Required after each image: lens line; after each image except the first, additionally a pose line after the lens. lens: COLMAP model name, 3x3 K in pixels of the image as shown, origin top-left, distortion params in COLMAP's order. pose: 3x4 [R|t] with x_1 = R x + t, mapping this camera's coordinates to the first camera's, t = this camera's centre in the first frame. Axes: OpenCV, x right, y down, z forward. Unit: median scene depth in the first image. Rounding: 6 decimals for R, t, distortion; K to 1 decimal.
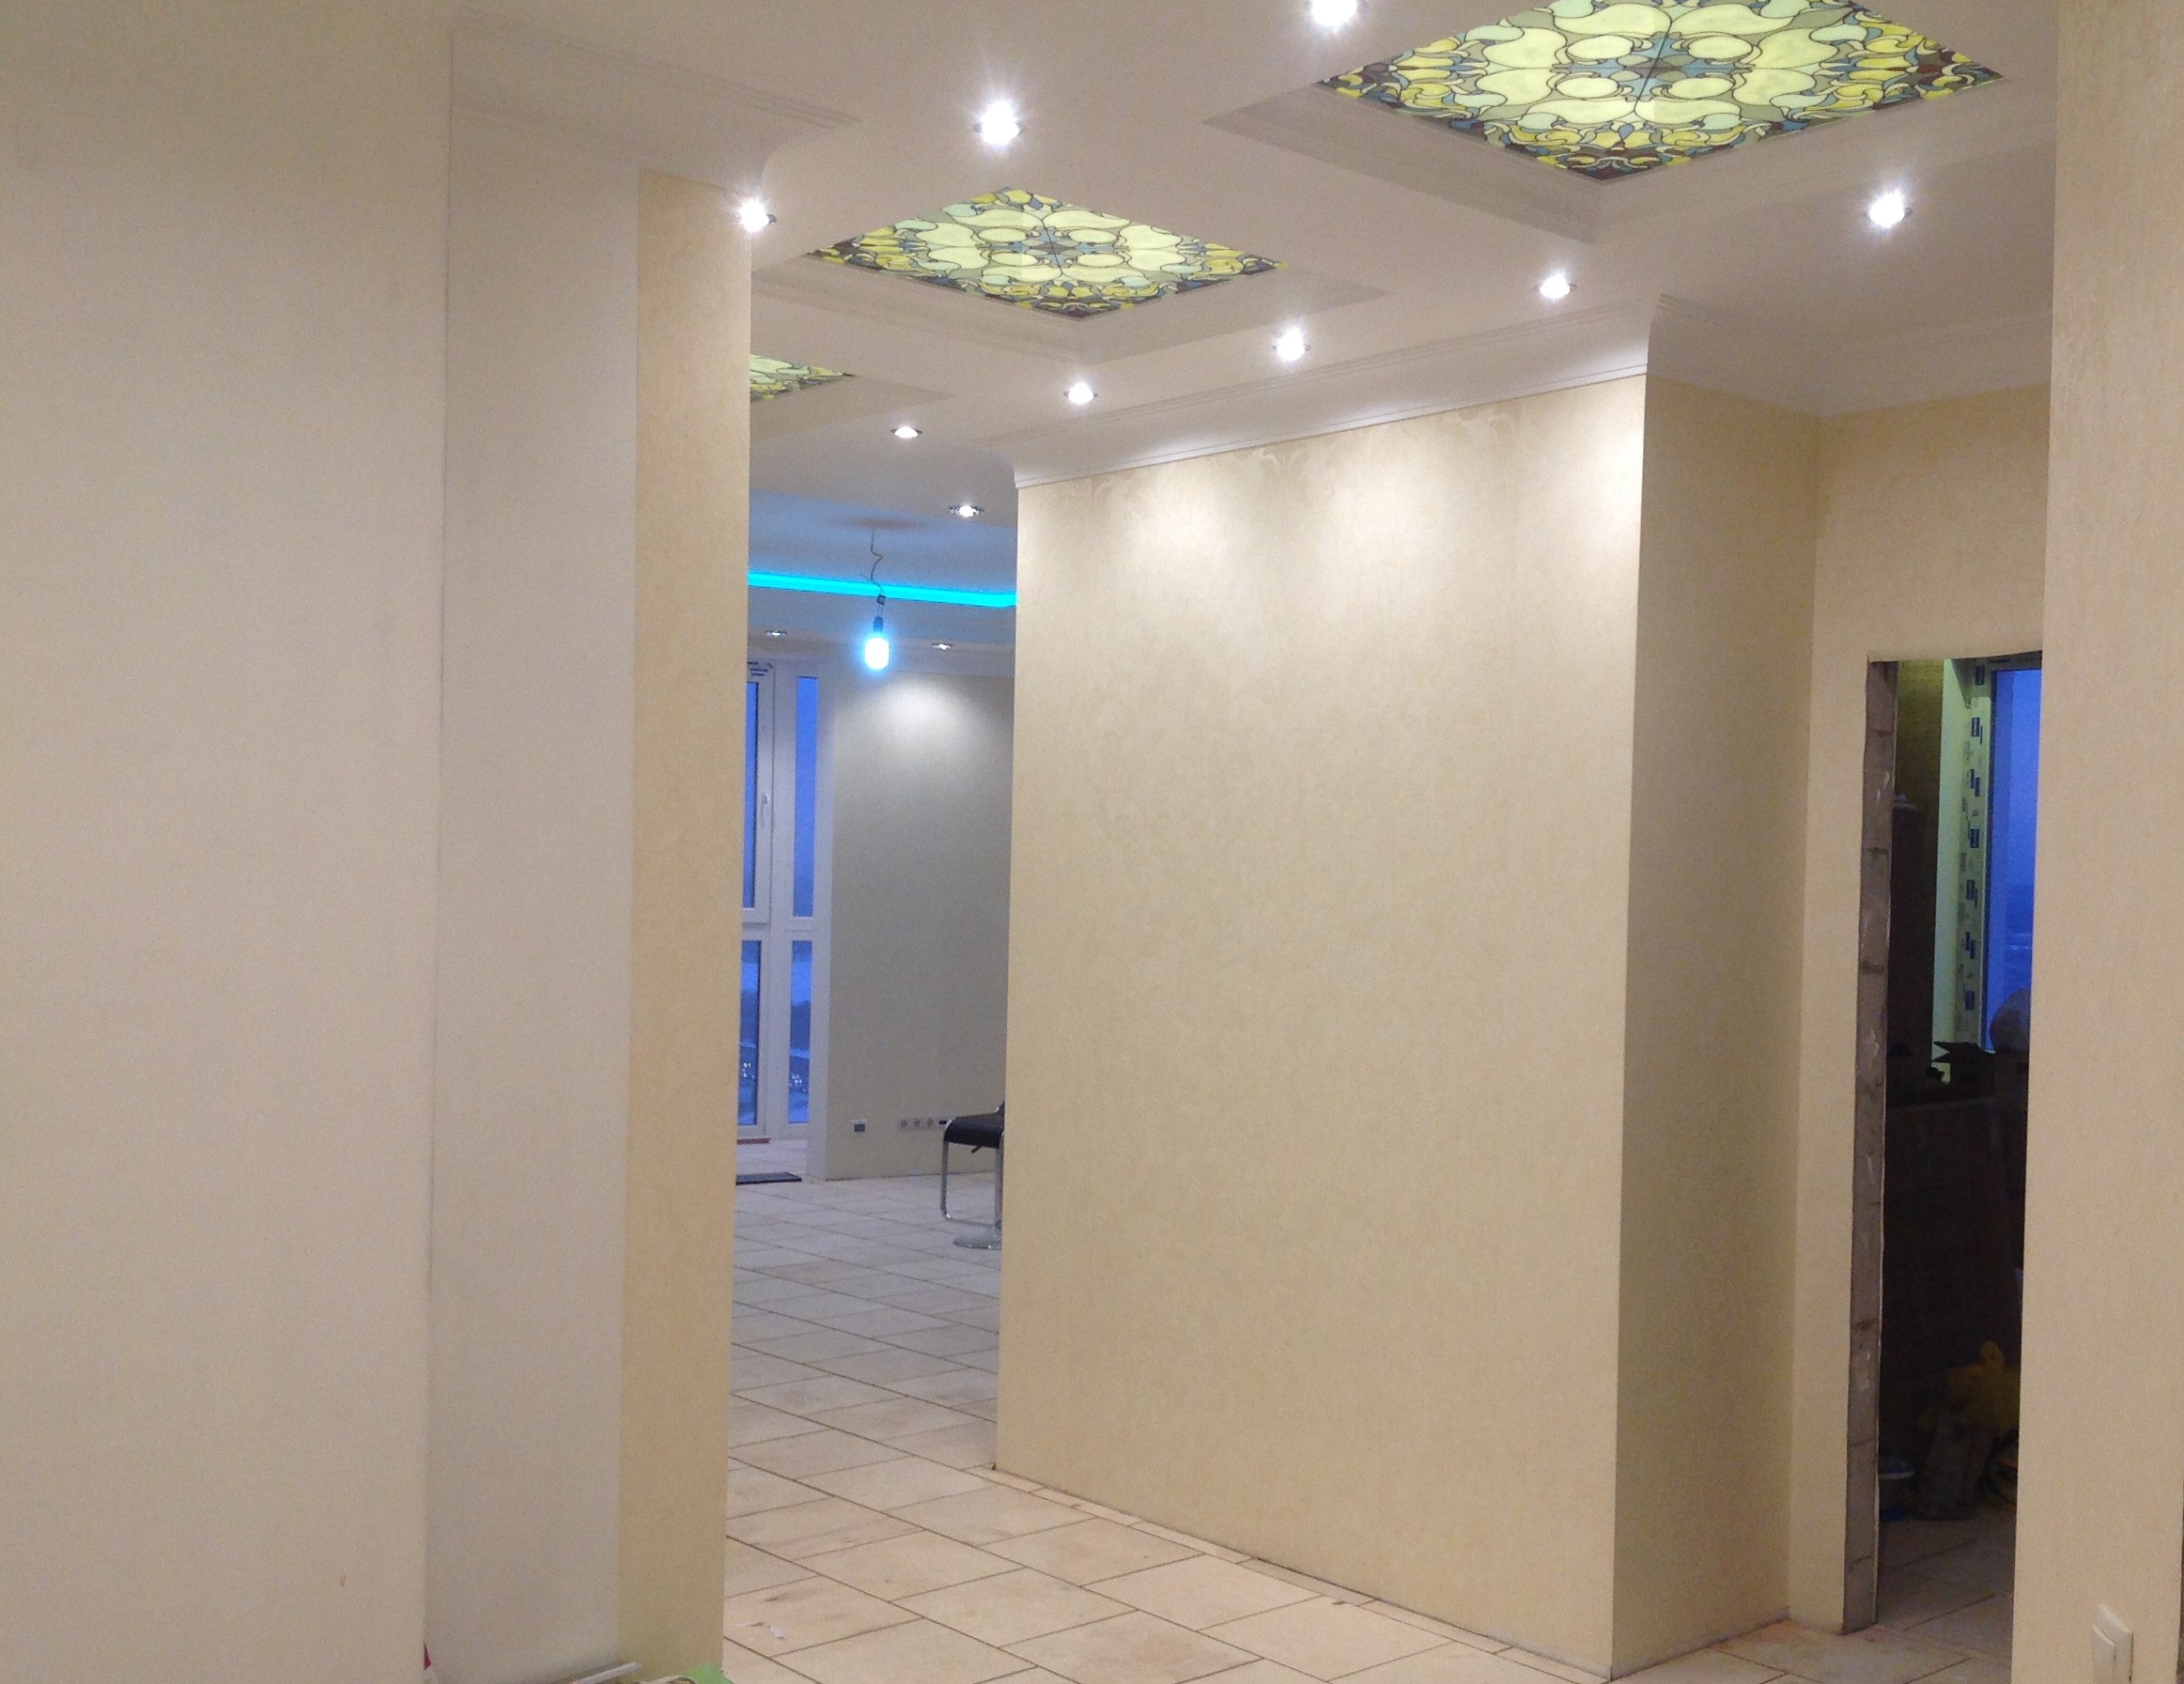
lens RADIAL K [[2351.4, 0, 1092.0], [0, 2351.4, 842.0], [0, 0, 1]] dist [0.278746, 0.000853]
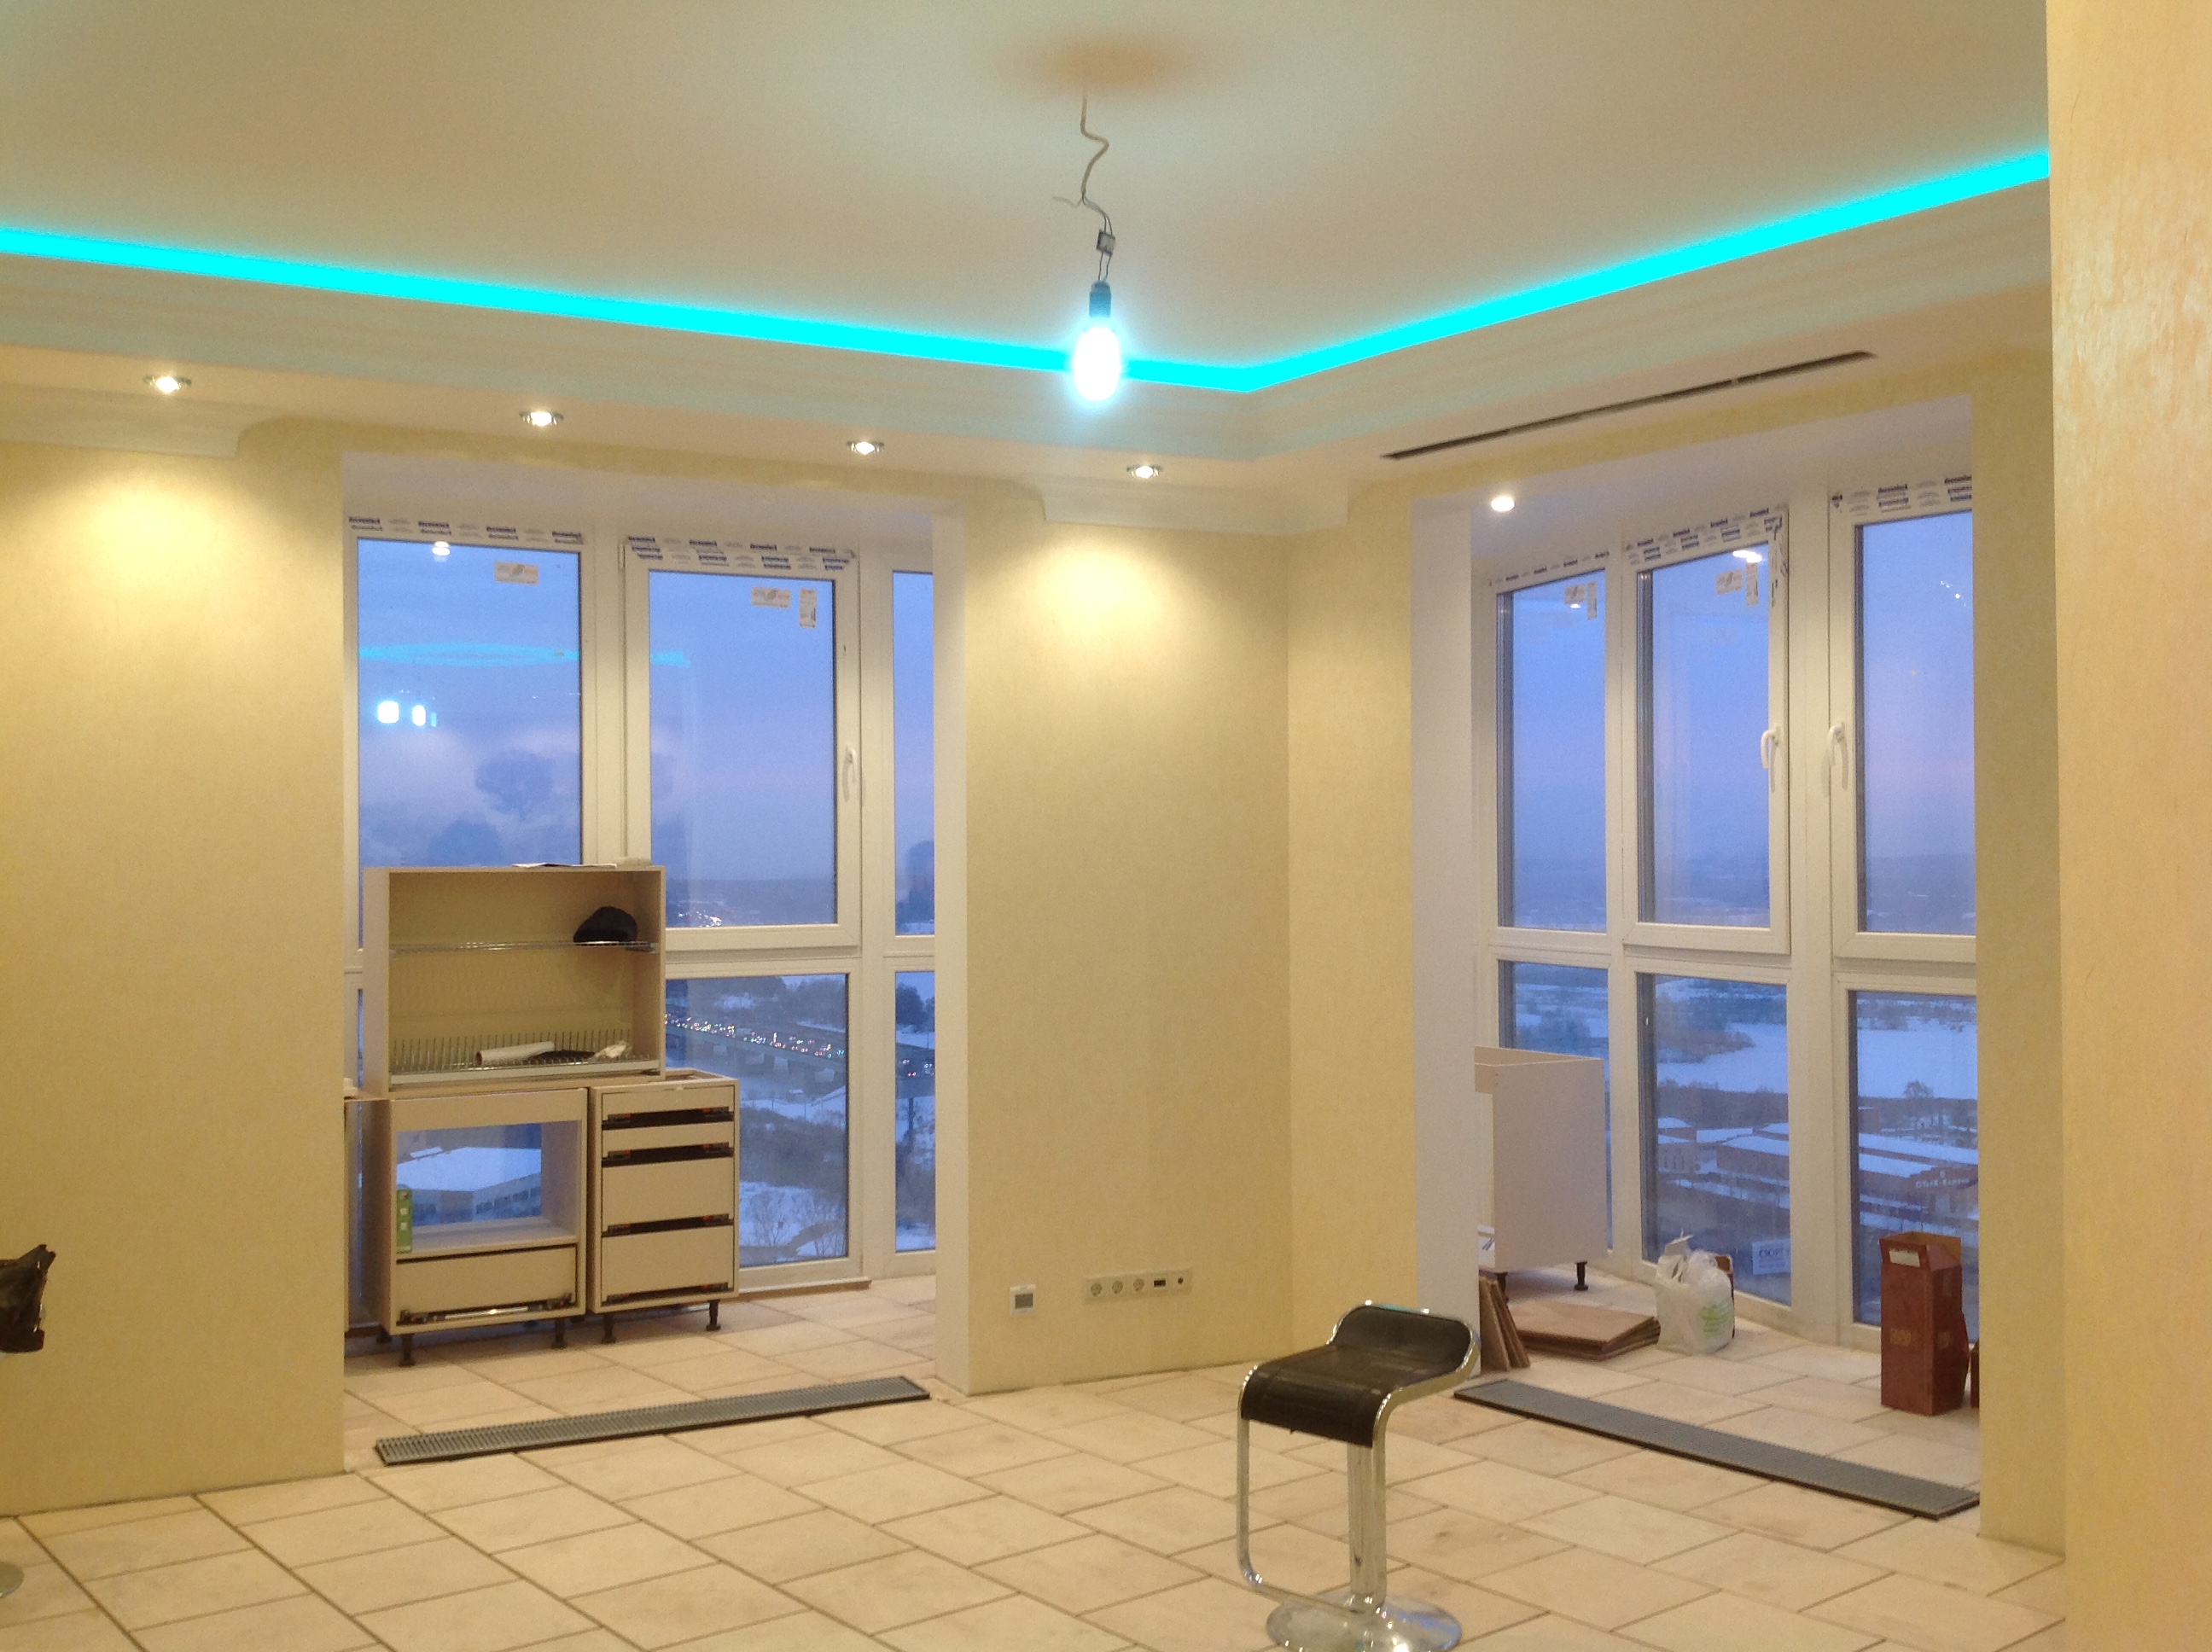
lens RADIAL K [[2091.2, 0, 1106.0], [0, 2091.2, 826.0], [0, 0, 1]] dist [0.184149, -0.530092]
pose [[0.999623, -0.023871, -0.013538, -0.066750], [0.023784, 0.999696, -0.006505, 0.006880], [0.013689, 0.006180, 0.999887, 0.468462]]
